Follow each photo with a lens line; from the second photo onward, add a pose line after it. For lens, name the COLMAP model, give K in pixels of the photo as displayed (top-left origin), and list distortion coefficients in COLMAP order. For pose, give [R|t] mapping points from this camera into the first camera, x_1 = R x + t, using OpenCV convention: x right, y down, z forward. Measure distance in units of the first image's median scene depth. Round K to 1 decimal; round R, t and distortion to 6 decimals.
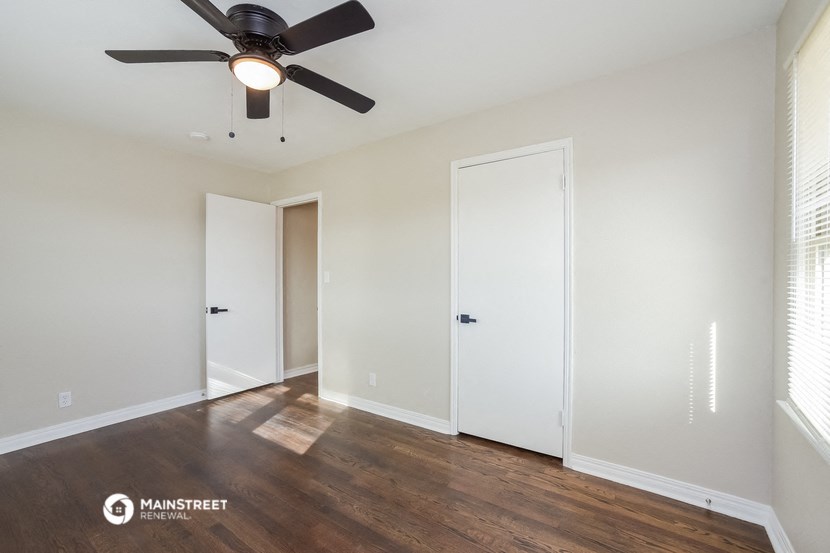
lens RADIAL K [[359.6, 0, 420.8], [0, 359.6, 280.7], [0, 0, 1]] dist [0.000015, 0.000162]
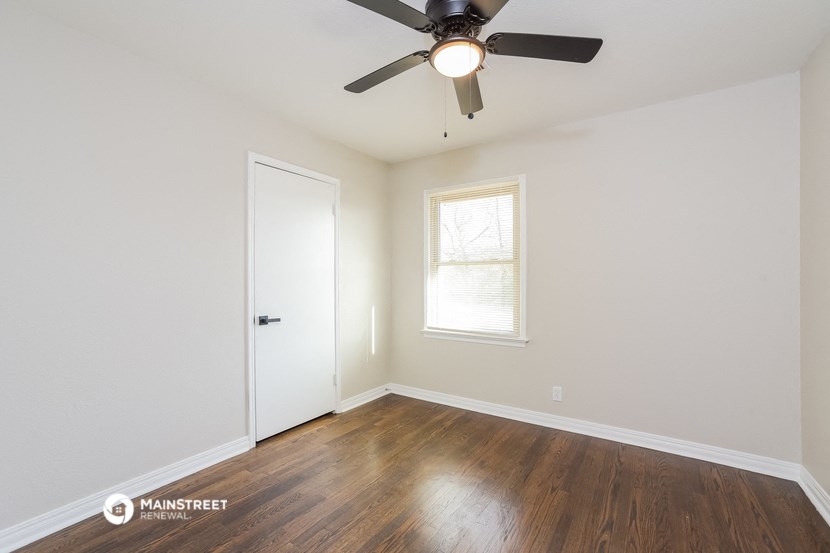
lens RADIAL K [[359.6, 0, 420.8], [0, 359.6, 280.7], [0, 0, 1]] dist [0.000015, 0.000162]
pose [[0.005100, -0.003565, 0.999981, -0.901820], [0.007587, 0.999965, 0.003526, -0.001450], [-0.999958, 0.007569, 0.005127, 0.604393]]
